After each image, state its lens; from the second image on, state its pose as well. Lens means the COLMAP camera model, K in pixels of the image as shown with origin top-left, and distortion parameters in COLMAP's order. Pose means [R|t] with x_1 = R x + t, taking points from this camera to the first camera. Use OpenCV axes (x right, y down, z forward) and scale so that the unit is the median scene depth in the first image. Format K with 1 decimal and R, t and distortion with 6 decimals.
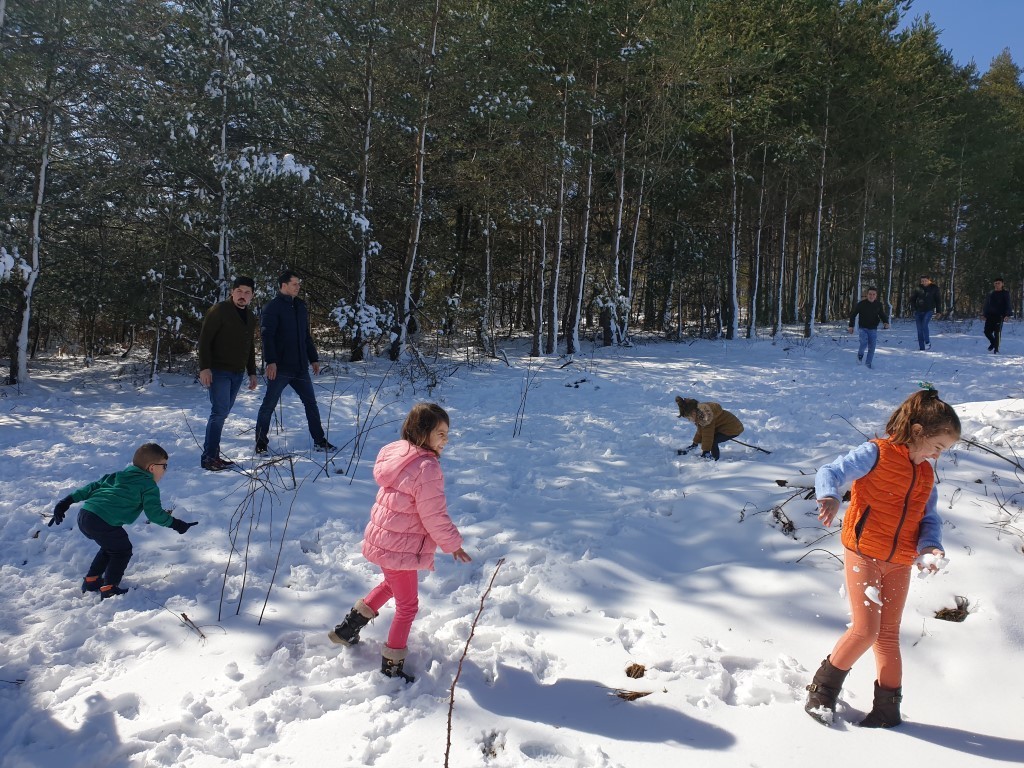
lens RADIAL K [[798.5, 0, 514.6], [0, 798.5, 380.1], [0, 0, 1]] dist [0.009187, 0.000233]
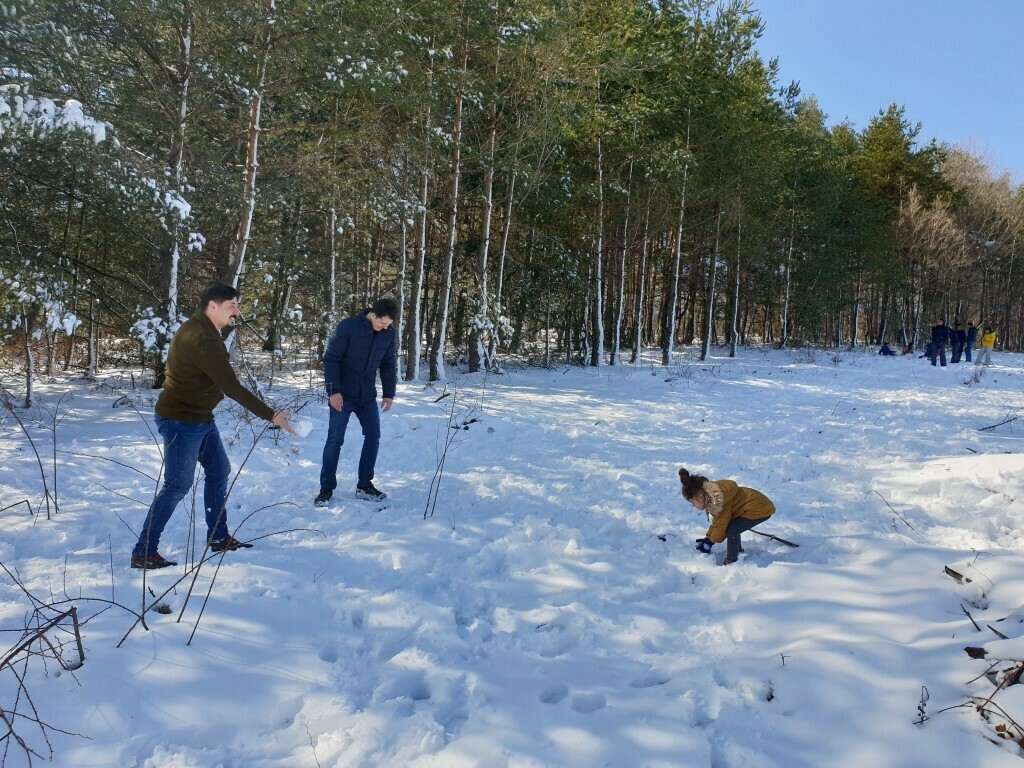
lens RADIAL K [[791.1, 0, 511.6], [0, 791.1, 384.0], [0, 0, 1]] dist [0.008069, 0.001051]
pose [[0.971735, 0.013755, 0.235672, -0.058737], [-0.011134, 0.999861, -0.012448, -0.024681], [-0.235811, 0.009472, 0.971753, 0.197185]]
